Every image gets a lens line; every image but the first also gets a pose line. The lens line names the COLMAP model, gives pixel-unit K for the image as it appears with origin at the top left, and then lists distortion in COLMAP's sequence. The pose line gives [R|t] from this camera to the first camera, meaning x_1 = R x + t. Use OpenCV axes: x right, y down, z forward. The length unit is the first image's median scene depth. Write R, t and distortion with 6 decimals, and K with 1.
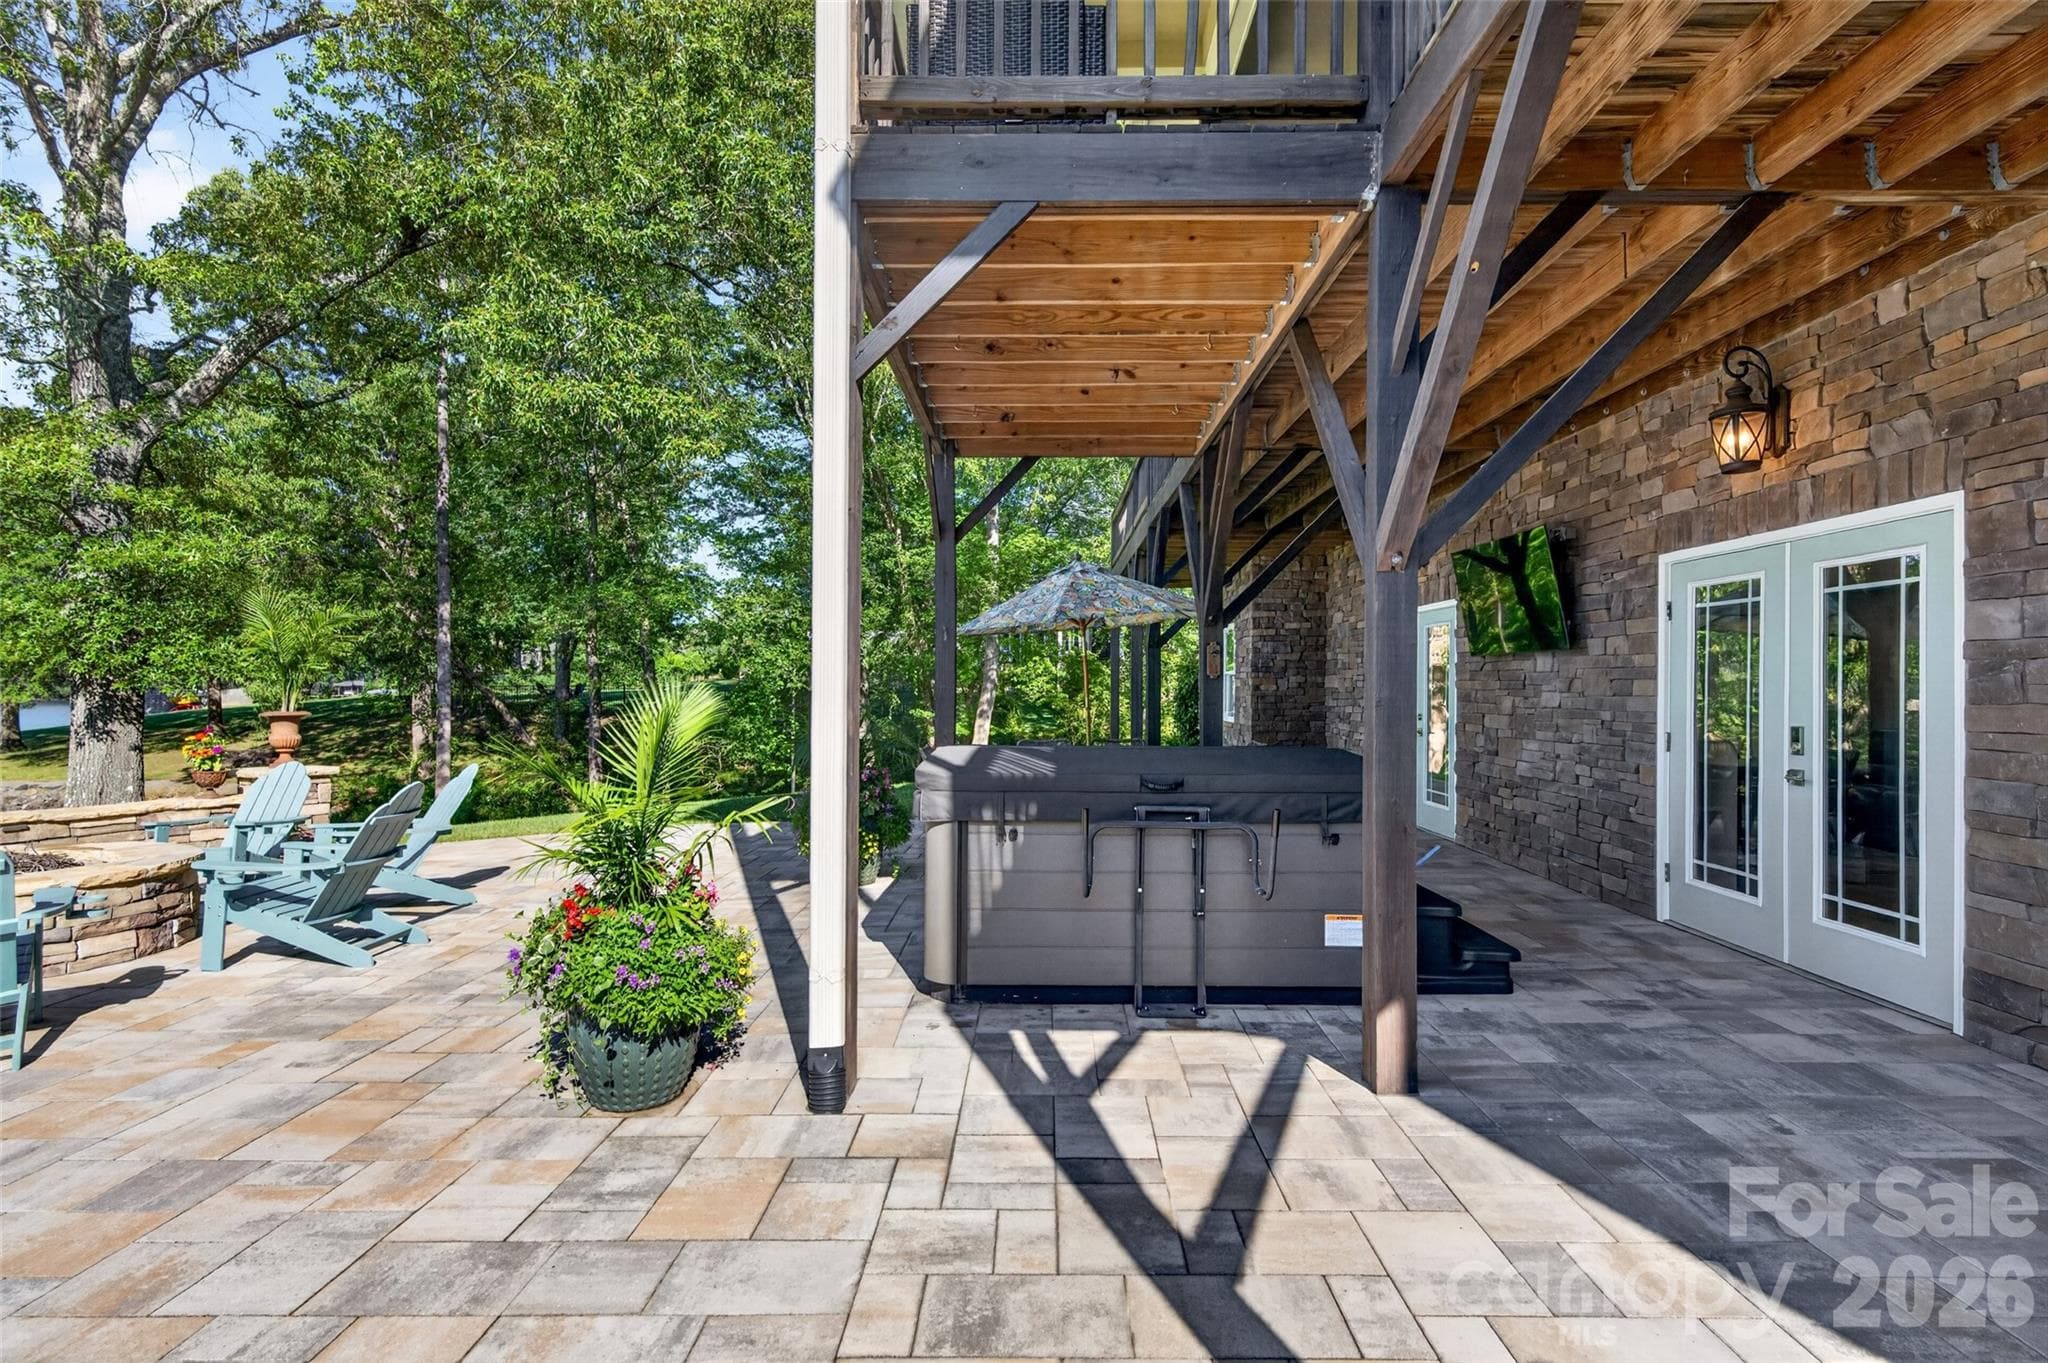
lens RADIAL K [[1069.1, 0, 1026.6], [0, 1069.1, 688.2], [0, 0, 1]] dist [0.004516, 0.000744]
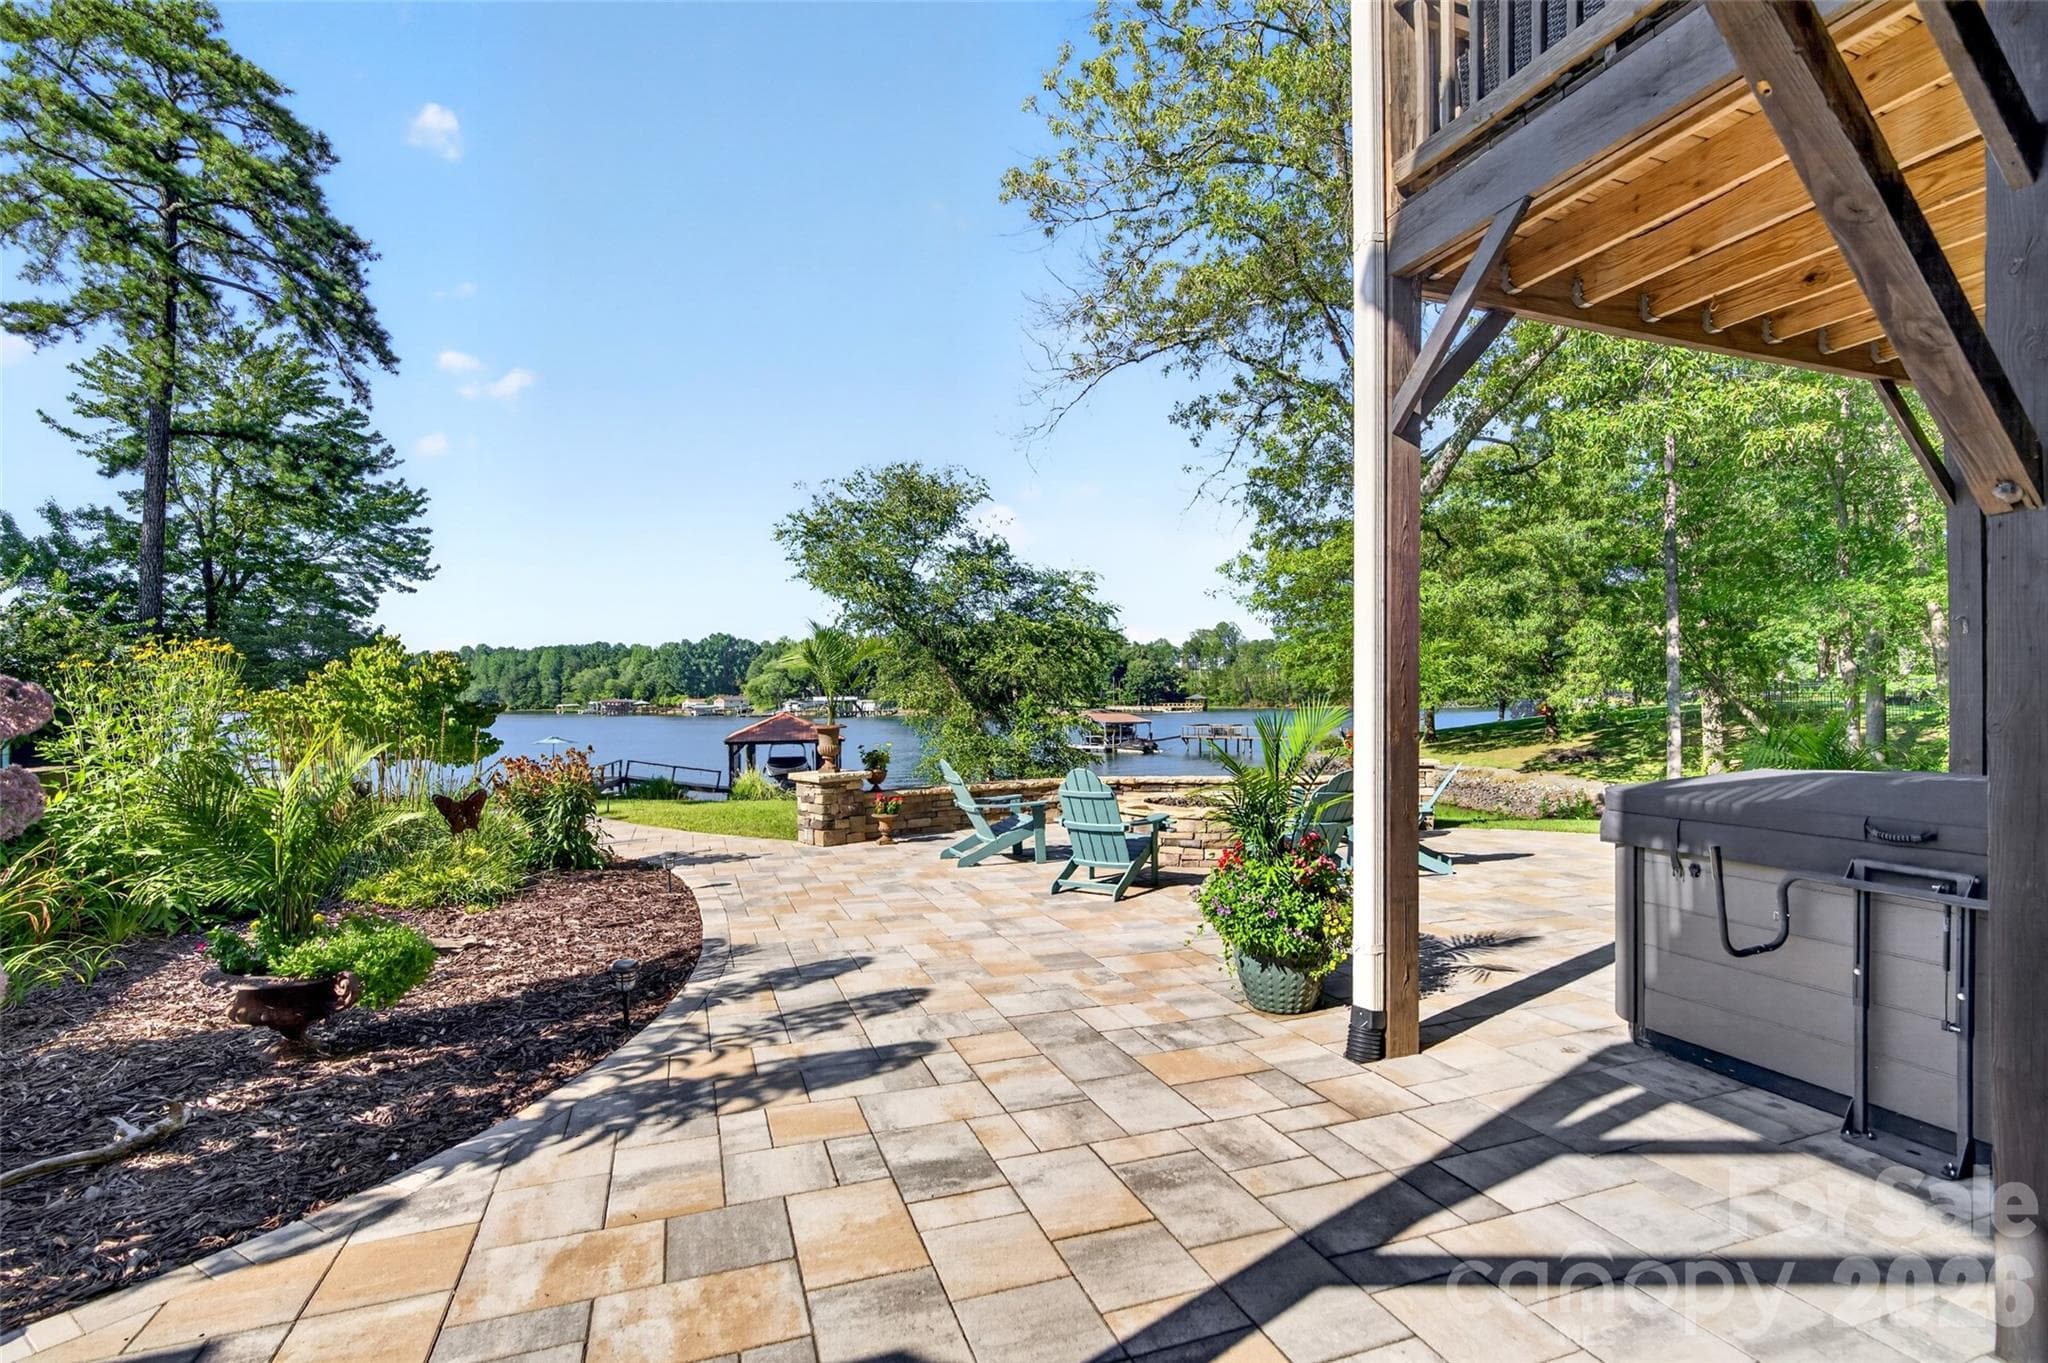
lens RADIAL K [[935.5, 0, 978.4], [0, 935.5, 695.8], [0, 0, 1]] dist [-0.000008, 0.001657]
pose [[0.322948, -0.008585, -0.946378, 0.598893], [0.006782, 0.999954, -0.006756, -0.003062], [0.946392, -0.004237, 0.322992, 0.245471]]
